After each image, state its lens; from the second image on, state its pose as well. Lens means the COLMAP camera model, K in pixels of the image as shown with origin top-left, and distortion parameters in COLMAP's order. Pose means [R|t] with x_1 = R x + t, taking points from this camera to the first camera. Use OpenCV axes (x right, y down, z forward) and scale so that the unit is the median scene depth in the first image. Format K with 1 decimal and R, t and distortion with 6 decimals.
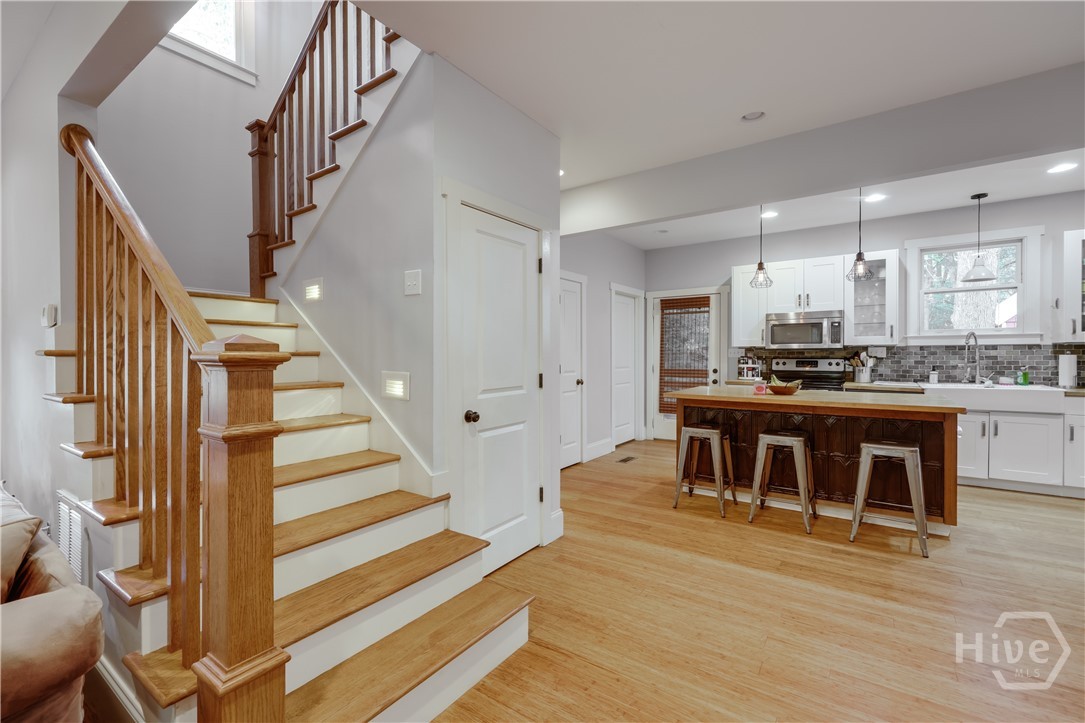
lens RADIAL K [[461.3, 0, 548.2], [0, 461.3, 358.3], [0, 0, 1]] dist [-0.000505, -0.000439]
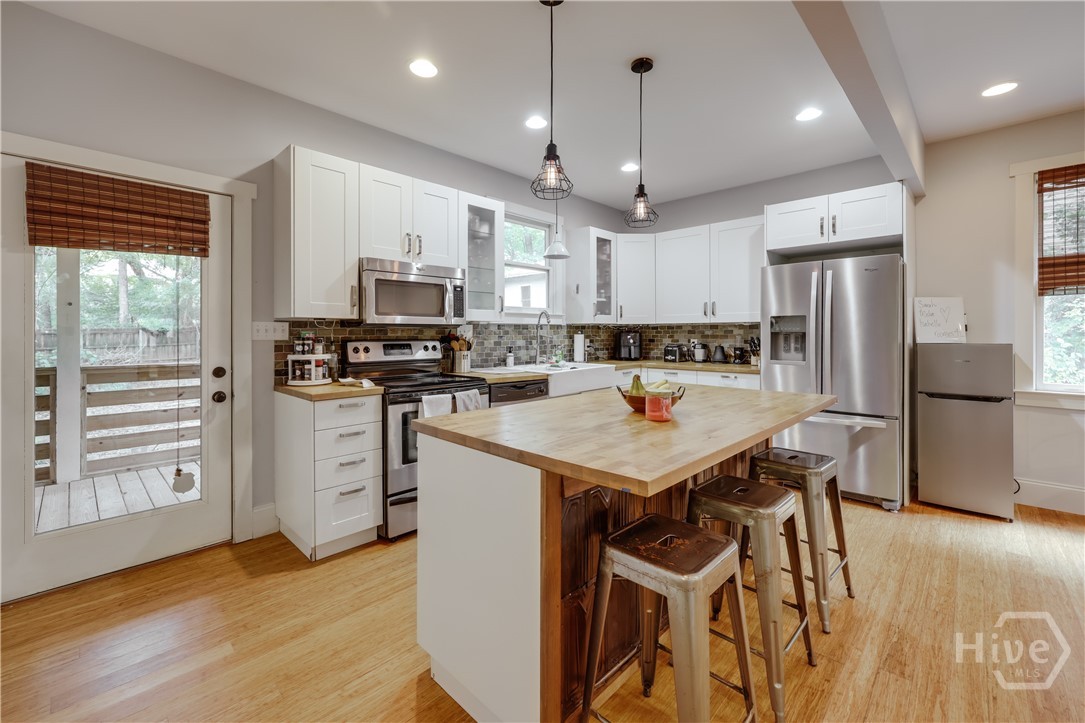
lens RADIAL K [[449.1, 0, 529.3], [0, 449.1, 333.3], [0, 0, 1]] dist [0.000350, -0.000680]
pose [[0.165829, 0.003365, 0.986149, -0.006443], [0.009657, 0.999941, -0.005036, -0.005561], [-0.986107, 0.010358, 0.165787, 0.885510]]
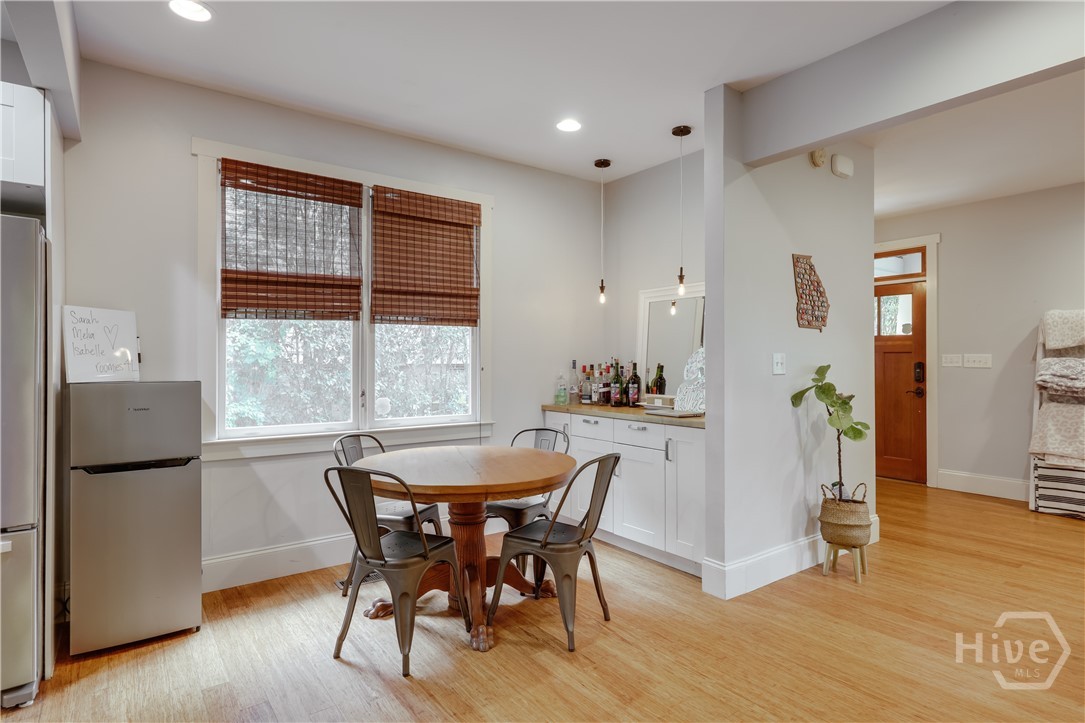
lens RADIAL K [[586.3, 0, 557.6], [0, 586.3, 359.7], [0, 0, 1]] dist [0.003658, -0.000608]
pose [[-0.950950, 0.006106, 0.309285, 0.209276], [0.007492, 0.999967, 0.003295, -0.007935], [-0.309254, 0.005450, -0.950964, 0.768803]]
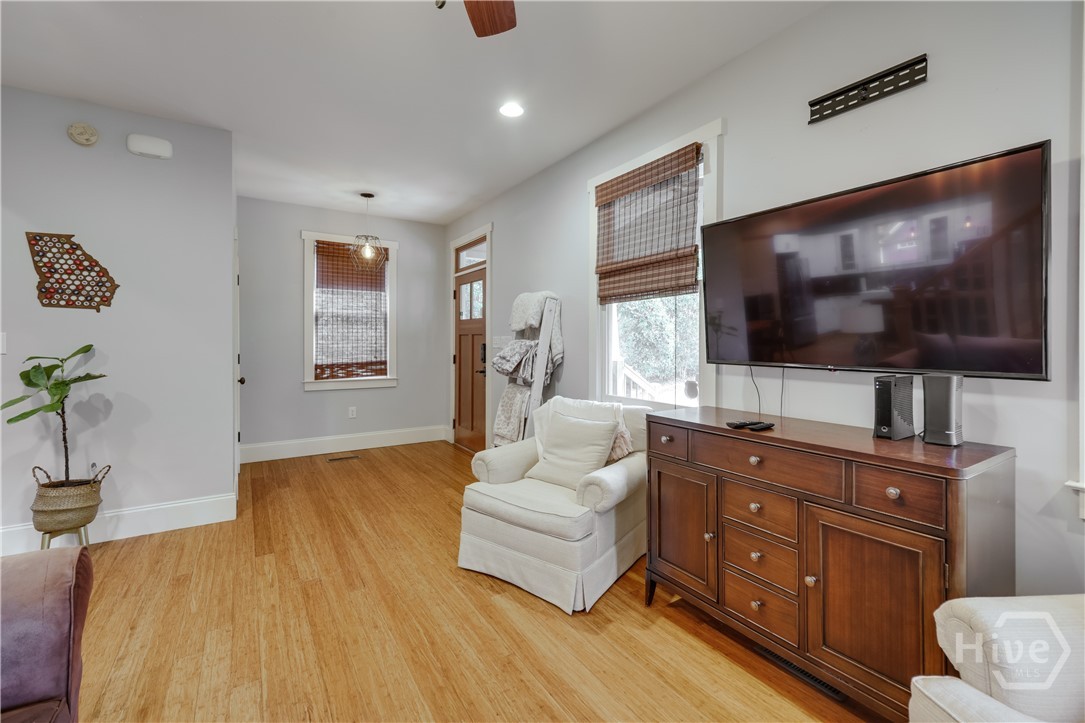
lens RADIAL K [[461.3, 0, 550.1], [0, 461.3, 344.3], [0, 0, 1]] dist [-0.000505, -0.000439]
pose [[-0.925582, 0.000461, 0.378548, -0.719647], [0.003616, 0.999964, 0.007625, 0.001625], [-0.378531, 0.008426, -0.925550, 0.227458]]
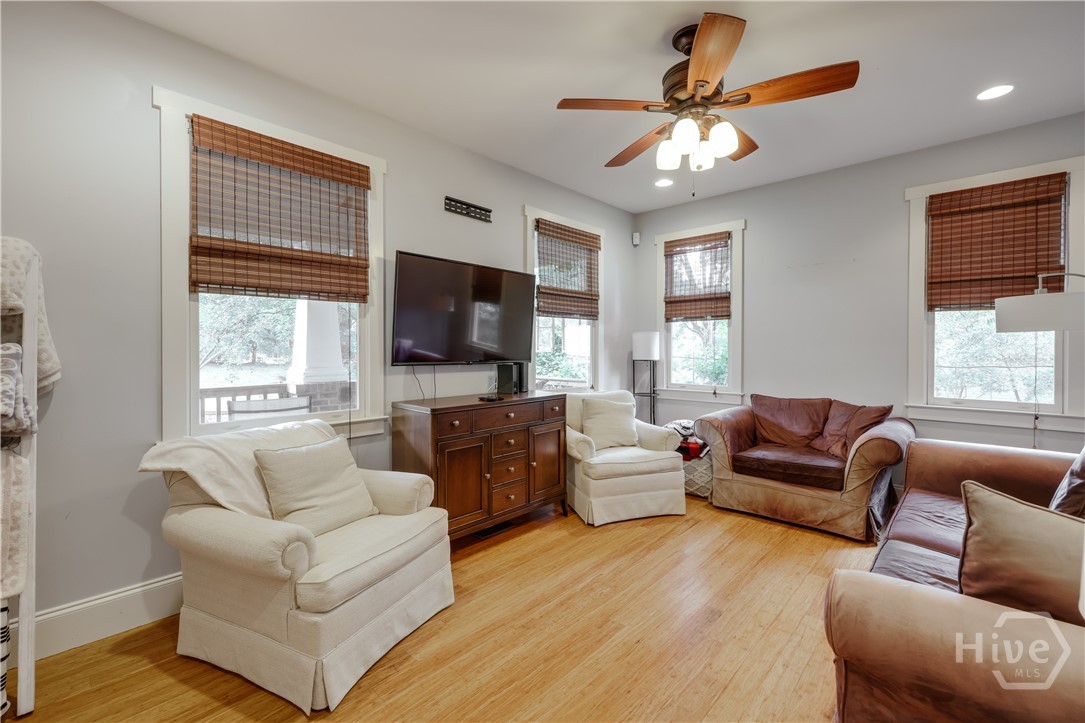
lens RADIAL K [[461.3, 0, 542.6], [0, 461.3, 352.6], [0, 0, 1]] dist [-0.000505, -0.000439]
pose [[-0.141689, 0.010314, -0.989858, -0.078925], [-0.006454, 0.999915, 0.011343, 0.000977], [0.989890, 0.007995, -0.141610, -0.046899]]
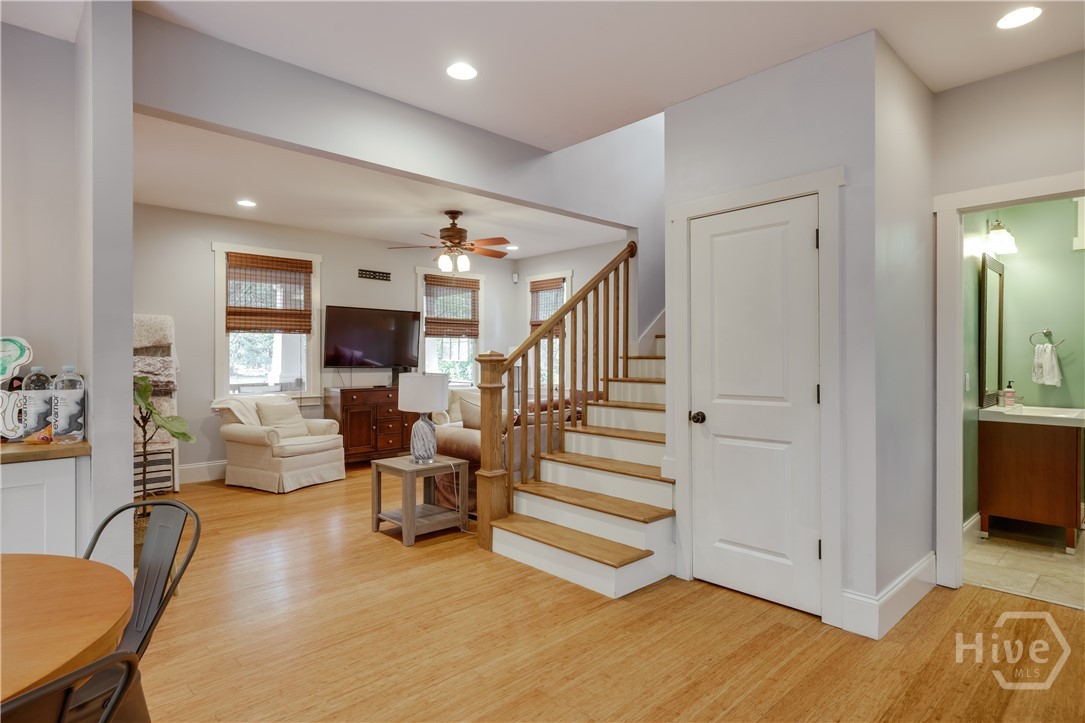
lens RADIAL K [[586.3, 0, 540.1], [0, 586.3, 357.9], [0, 0, 1]] dist [0.003658, -0.000608]
pose [[-0.207616, 0.002305, -0.978208, 0.671522], [-0.007070, 0.999968, 0.003857, -0.007252], [0.978185, 0.007717, -0.207593, 0.508829]]
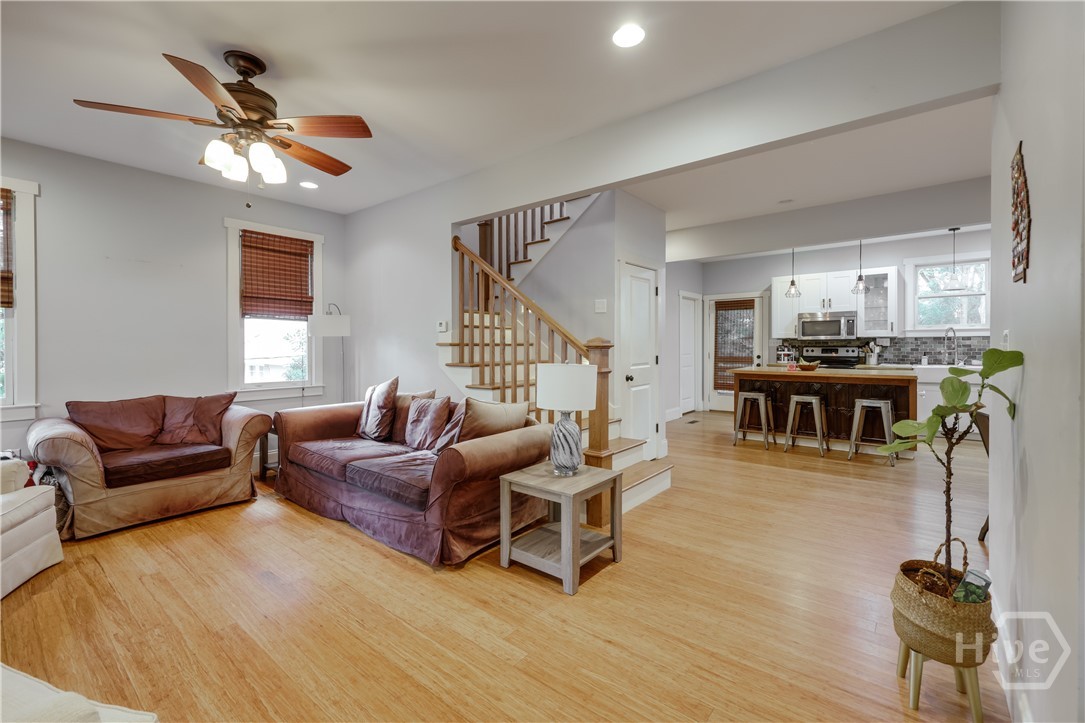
lens RADIAL K [[461.3, 0, 548.9], [0, 461.3, 354.1], [0, 0, 1]] dist [-0.000505, -0.000439]
pose [[0.997939, -0.000922, -0.064158, -0.201148], [0.001696, 0.999926, 0.012019, 0.004295], [0.064143, -0.012103, 0.997867, -0.468754]]
